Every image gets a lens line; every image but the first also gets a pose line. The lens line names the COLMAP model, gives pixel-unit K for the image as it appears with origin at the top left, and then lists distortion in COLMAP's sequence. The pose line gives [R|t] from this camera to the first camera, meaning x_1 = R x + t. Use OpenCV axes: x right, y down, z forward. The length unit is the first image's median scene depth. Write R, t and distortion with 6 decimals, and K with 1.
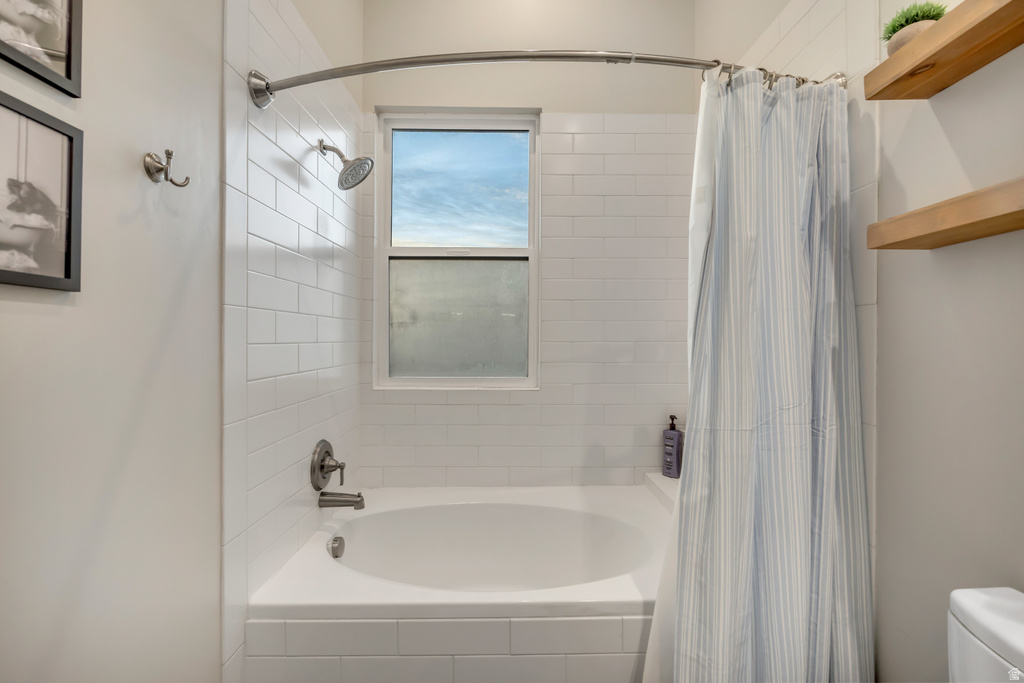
lens RADIAL K [[446.4, 0, 510.3], [0, 446.4, 342.6], [0, 0, 1]] dist [-0.013848, 0.000297]
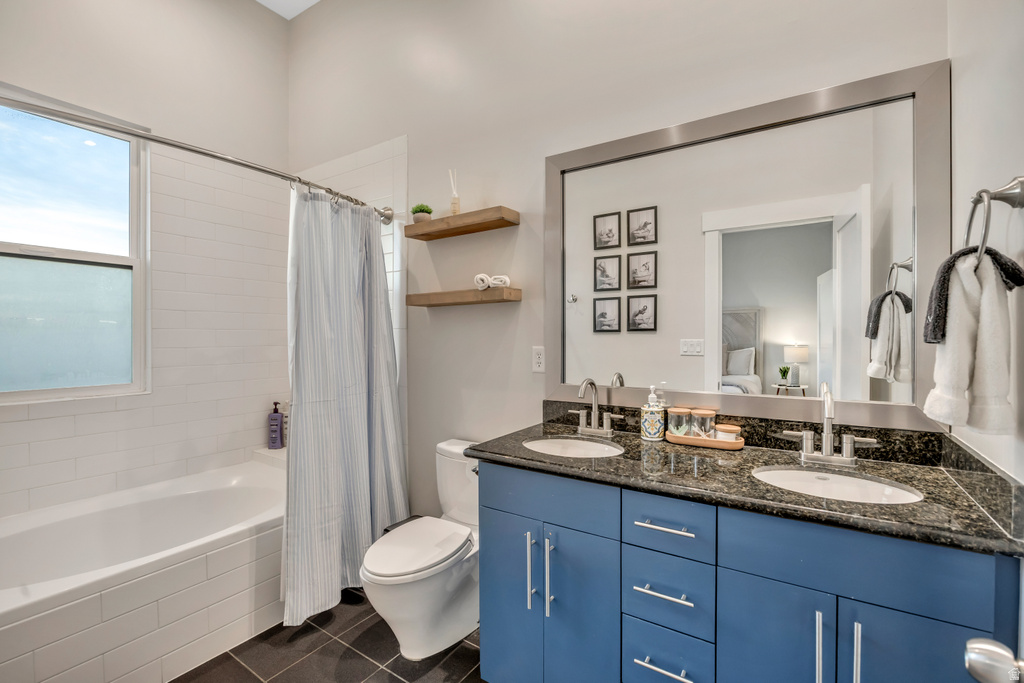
lens RADIAL K [[446.4, 0, 510.3], [0, 446.4, 342.6], [0, 0, 1]] dist [-0.013848, 0.000297]
pose [[0.551997, -0.013410, 0.833738, -0.347885], [0.008102, 0.999910, 0.010719, -0.020161], [-0.833806, 0.000838, 0.552056, -0.303212]]
